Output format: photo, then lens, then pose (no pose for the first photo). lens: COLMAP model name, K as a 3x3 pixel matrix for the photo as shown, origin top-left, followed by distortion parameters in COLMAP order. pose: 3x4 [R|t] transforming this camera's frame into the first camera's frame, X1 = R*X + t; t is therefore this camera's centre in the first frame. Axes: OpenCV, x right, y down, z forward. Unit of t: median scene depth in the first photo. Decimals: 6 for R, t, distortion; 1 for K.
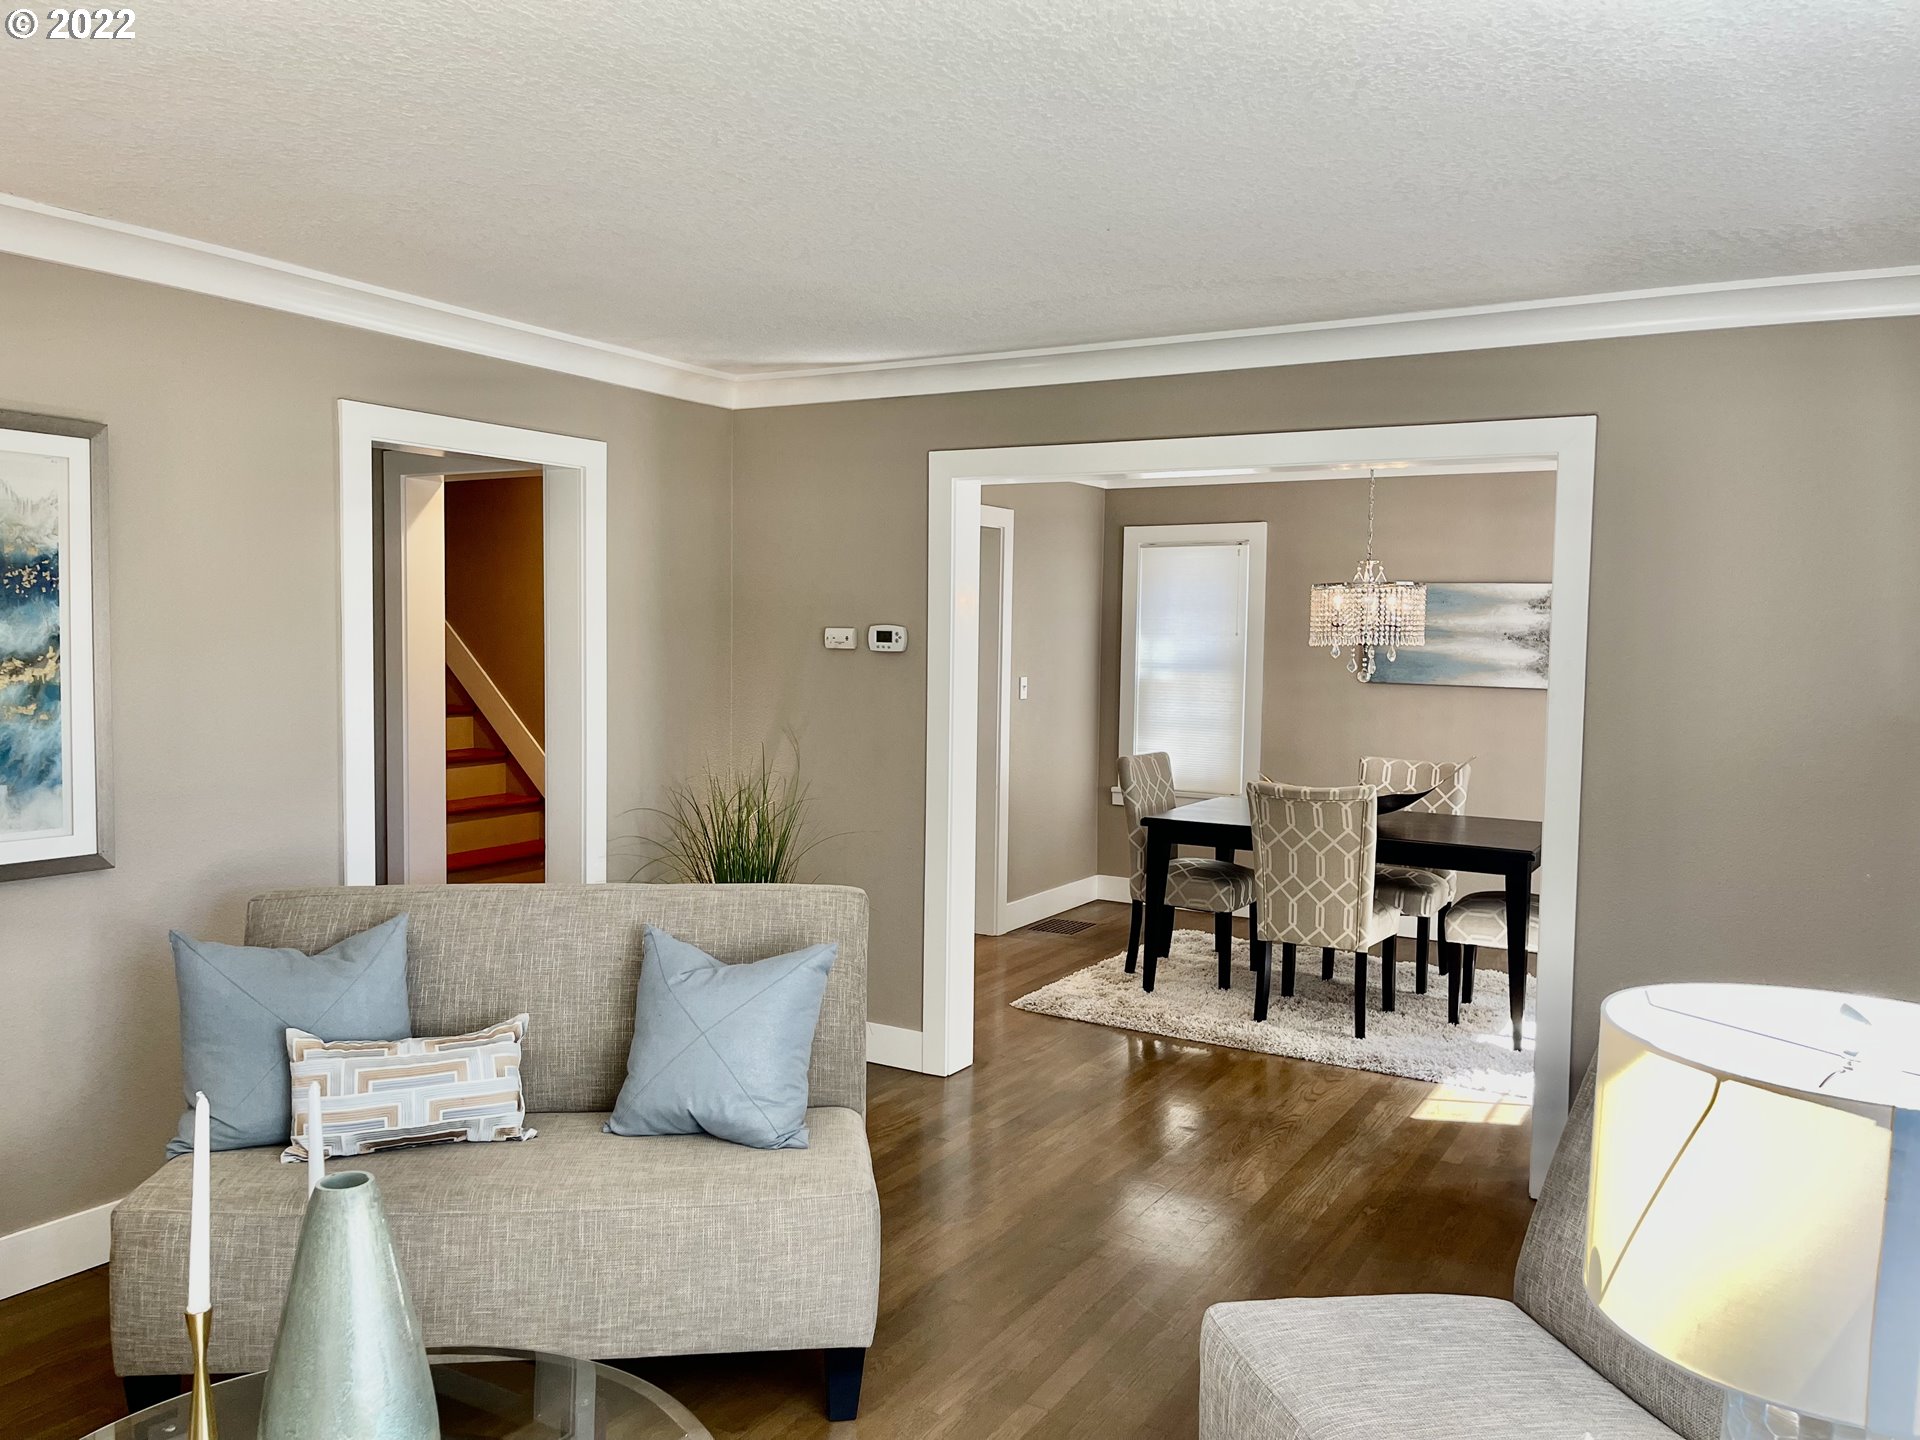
lens RADIAL K [[1452.0, 0, 960.0], [0, 1452.0, 720.0], [0, 0, 1]] dist [0.070114, -0.078206]
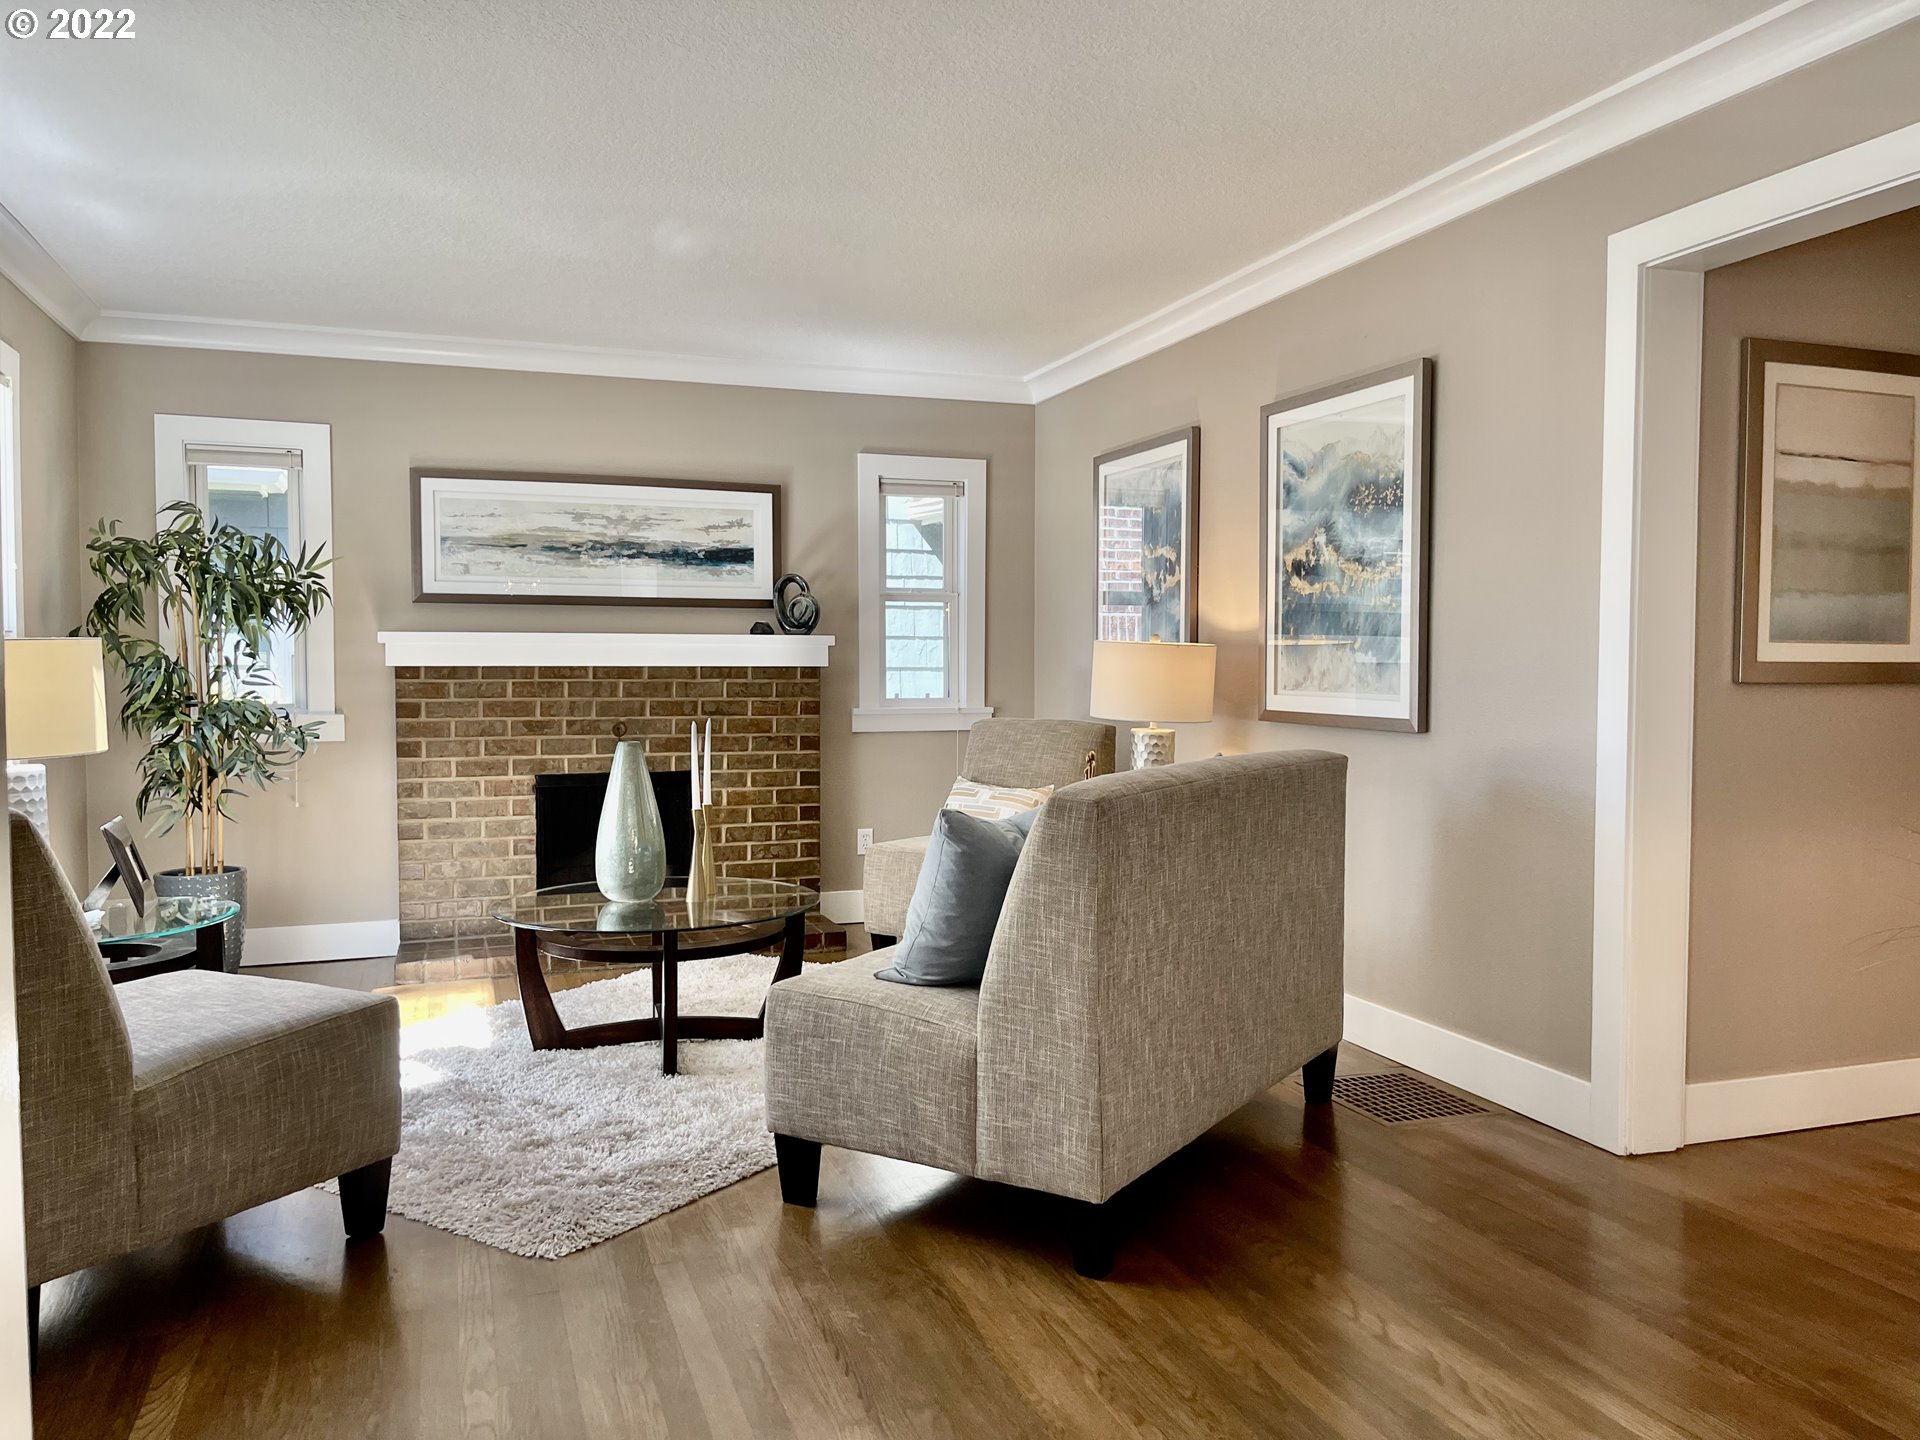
lens RADIAL K [[1452.0, 0, 960.0], [0, 1452.0, 720.0], [0, 0, 1]] dist [0.070114, -0.078206]
pose [[-0.651362, 0.011887, -0.758674, 0.581746], [-0.054504, 0.996561, 0.062408, 0.038927], [0.756807, 0.082001, -0.648474, 1.557564]]
